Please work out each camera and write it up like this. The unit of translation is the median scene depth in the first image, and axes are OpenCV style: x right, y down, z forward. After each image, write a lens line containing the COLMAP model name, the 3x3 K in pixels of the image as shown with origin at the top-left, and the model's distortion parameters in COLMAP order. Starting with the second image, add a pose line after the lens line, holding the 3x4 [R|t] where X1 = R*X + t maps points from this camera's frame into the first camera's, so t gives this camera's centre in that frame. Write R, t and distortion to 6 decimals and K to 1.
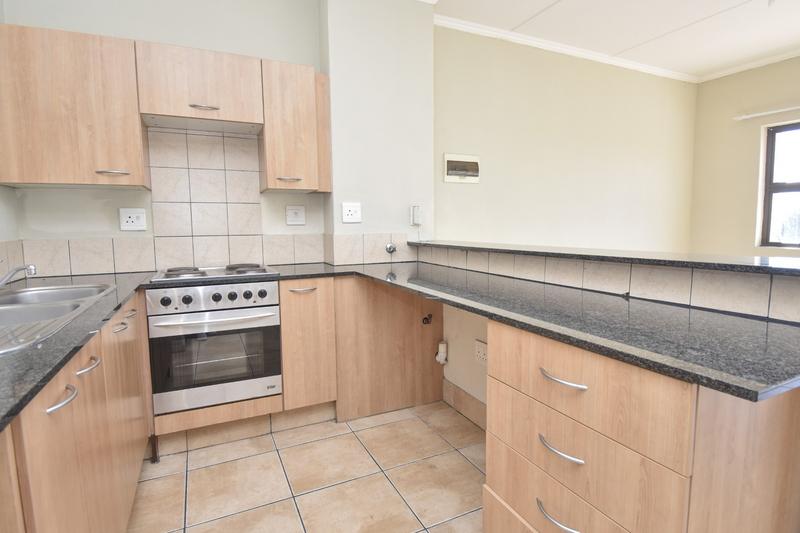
lens RADIAL K [[405.0, 0, 392.9], [0, 405.0, 268.4], [0, 0, 1]] dist [0.003402, -0.012567]
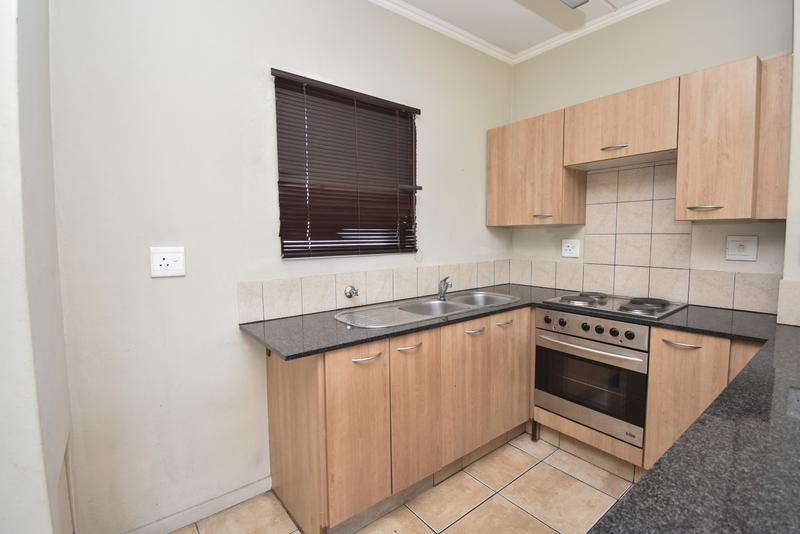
lens RADIAL K [[354.2, 0, 403.1], [0, 354.2, 271.0], [0, 0, 1]] dist [0.002178, -0.011653]
pose [[0.241548, 0.103191, -0.964887, 0.319736], [-0.097558, 0.991874, 0.081655, -0.098738], [0.965473, 0.074408, 0.249652, 0.258382]]
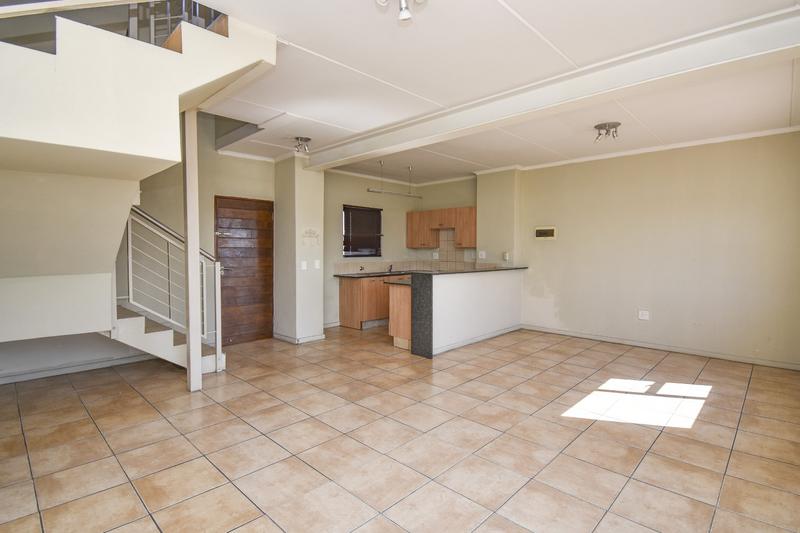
lens RADIAL K [[405.0, 0, 398.0], [0, 405.0, 260.8], [0, 0, 1]] dist [0.003402, -0.012567]
pose [[0.351106, 0.039691, -0.935494, 2.621935], [-0.103272, 0.994647, 0.003441, -0.060764], [0.930623, 0.095402, 0.353326, -0.538677]]
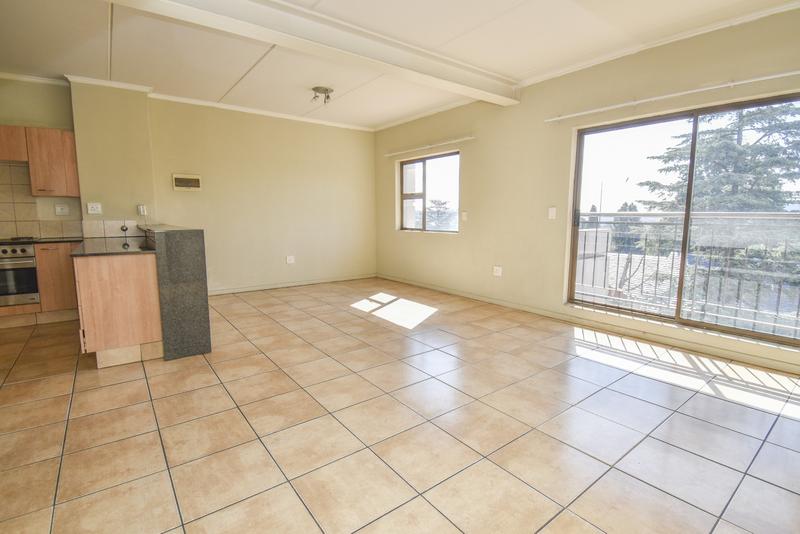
lens RADIAL K [[378.0, 0, 404.6], [0, 378.0, 268.4], [0, 0, 1]] dist [-0.005889, -0.009630]
pose [[0.974247, -0.018675, 0.224710, 1.022178], [0.011238, 0.999347, 0.034330, 0.102542], [-0.225204, -0.030921, 0.973821, -1.113531]]
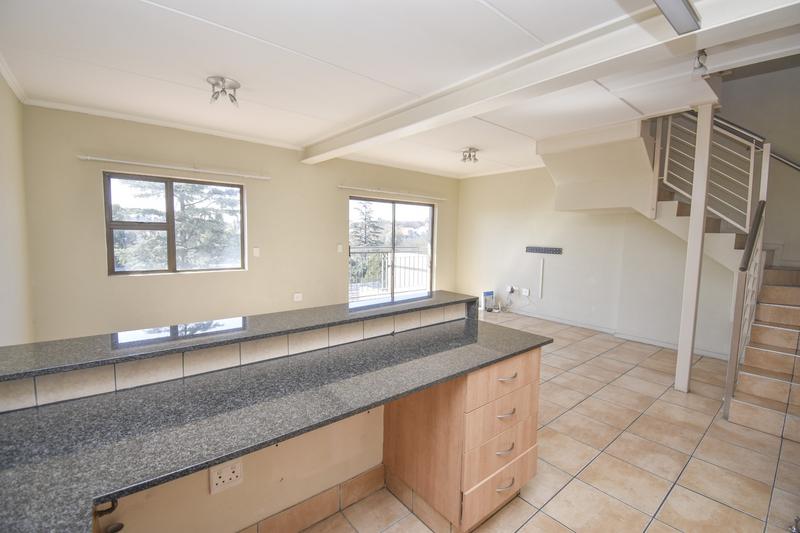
lens RADIAL K [[354.2, 0, 406.1], [0, 354.2, 262.7], [0, 0, 1]] dist [0.002178, -0.011653]
pose [[-0.266239, -0.072682, 0.961163, -0.473402], [0.086269, 0.991355, 0.098862, -0.215048], [-0.960039, 0.109239, -0.257667, 0.827125]]
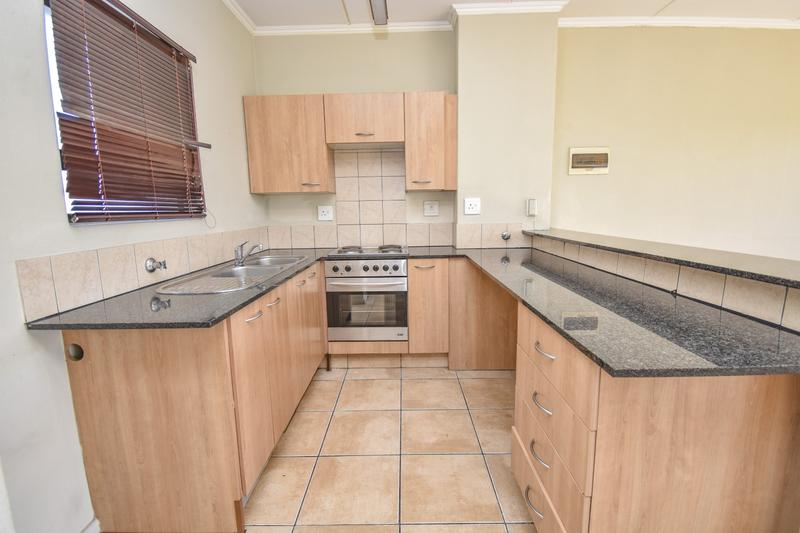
lens RADIAL K [[354.2, 0, 391.9], [0, 354.2, 268.5], [0, 0, 1]] dist [0.002178, -0.011653]
pose [[0.896876, 0.065001, -0.437479, 0.190499], [-0.036790, 0.996678, 0.072663, -0.021786], [0.440748, -0.049075, 0.896288, -0.093251]]
